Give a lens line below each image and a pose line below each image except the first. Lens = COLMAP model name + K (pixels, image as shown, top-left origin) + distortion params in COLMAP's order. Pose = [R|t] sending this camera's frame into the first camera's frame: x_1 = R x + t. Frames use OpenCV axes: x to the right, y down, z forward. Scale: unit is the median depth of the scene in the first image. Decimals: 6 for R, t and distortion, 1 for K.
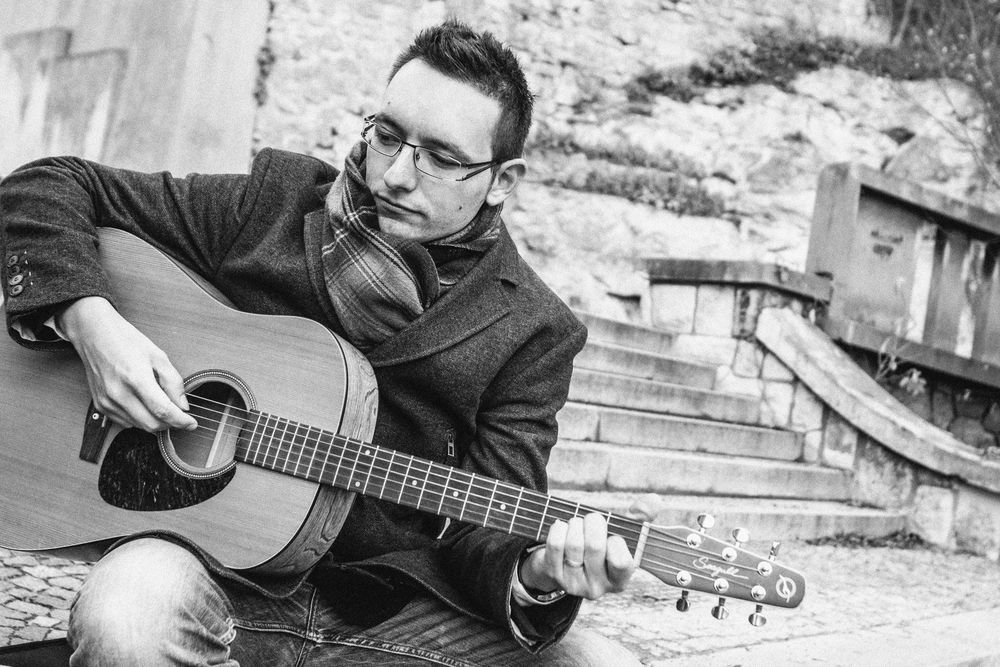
lens RADIAL K [[1167.1, 0, 500.0], [0, 1167.1, 333.5], [0, 0, 1]] dist [-0.127612, 0.174510]
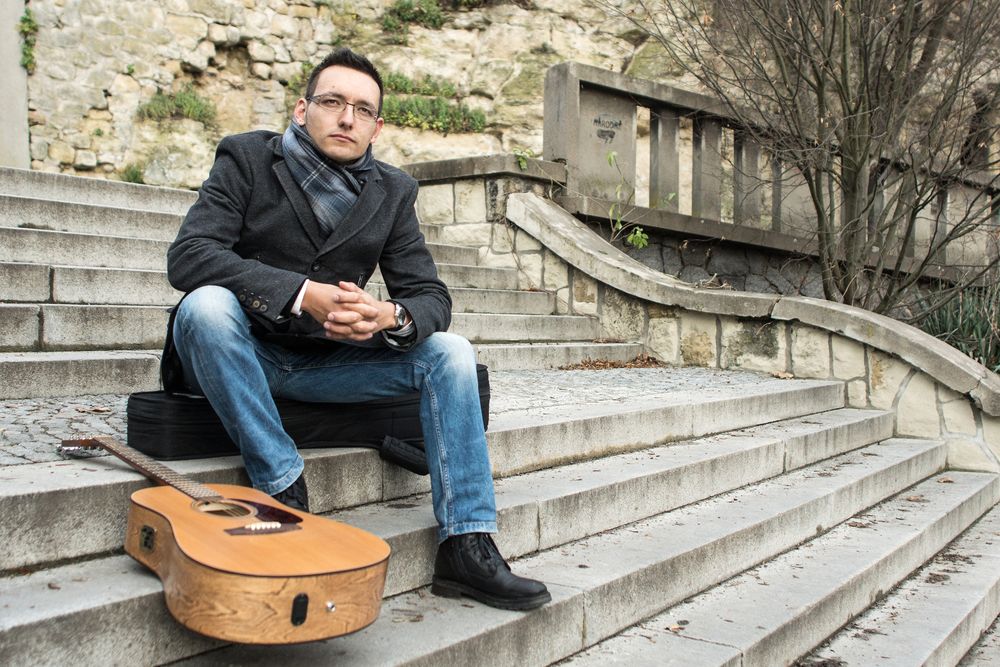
lens RADIAL K [[1167.1, 0, 500.0], [0, 1167.1, 333.5], [0, 0, 1]] dist [-0.127612, 0.174510]
pose [[0.975913, -0.142901, 0.164845, 0.000581], [0.133790, 0.988865, 0.065168, 0.037221], [-0.172322, -0.041544, 0.984164, -0.161289]]
